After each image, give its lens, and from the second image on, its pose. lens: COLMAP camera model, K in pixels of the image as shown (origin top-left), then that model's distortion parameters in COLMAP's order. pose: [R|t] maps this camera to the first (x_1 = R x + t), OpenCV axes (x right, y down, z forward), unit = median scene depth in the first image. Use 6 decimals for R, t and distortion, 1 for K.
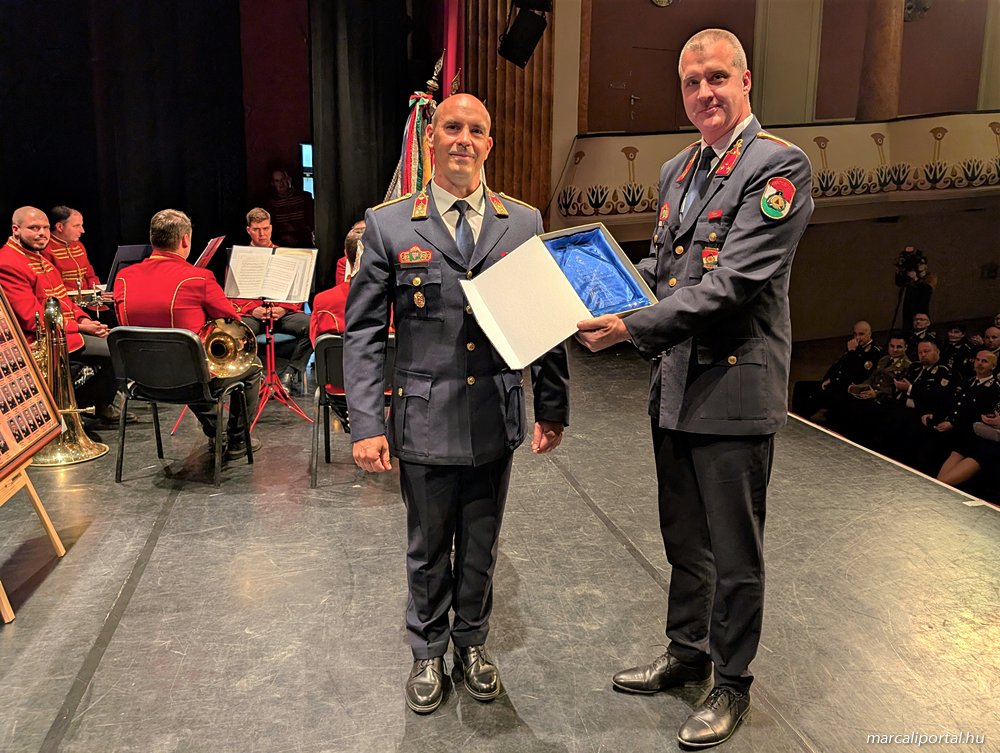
lens RADIAL K [[768.8, 0, 549.1], [0, 768.8, 334.5], [0, 0, 1]] dist [0.000669, -0.001152]
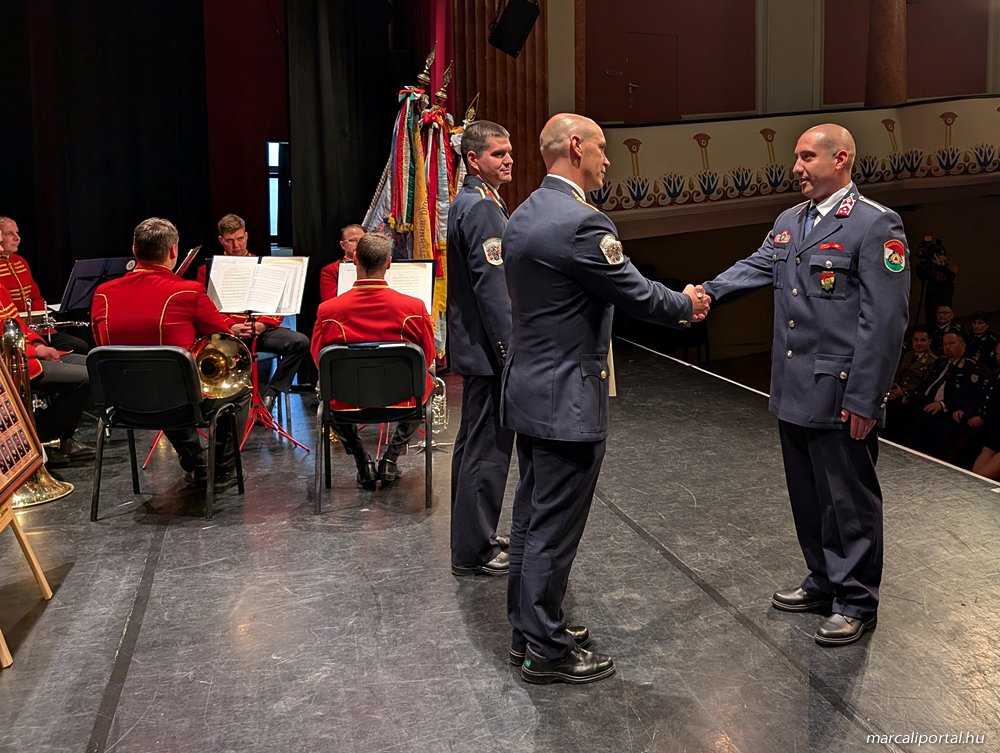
lens RADIAL K [[893.4, 0, 623.0], [0, 893.4, 274.6], [0, 0, 1]] dist [0.002214, -0.004023]
pose [[0.994406, -0.033512, 0.100168, -0.041316], [0.041726, 0.995835, -0.081069, 0.016252], [-0.097034, 0.084795, 0.991662, -0.122452]]
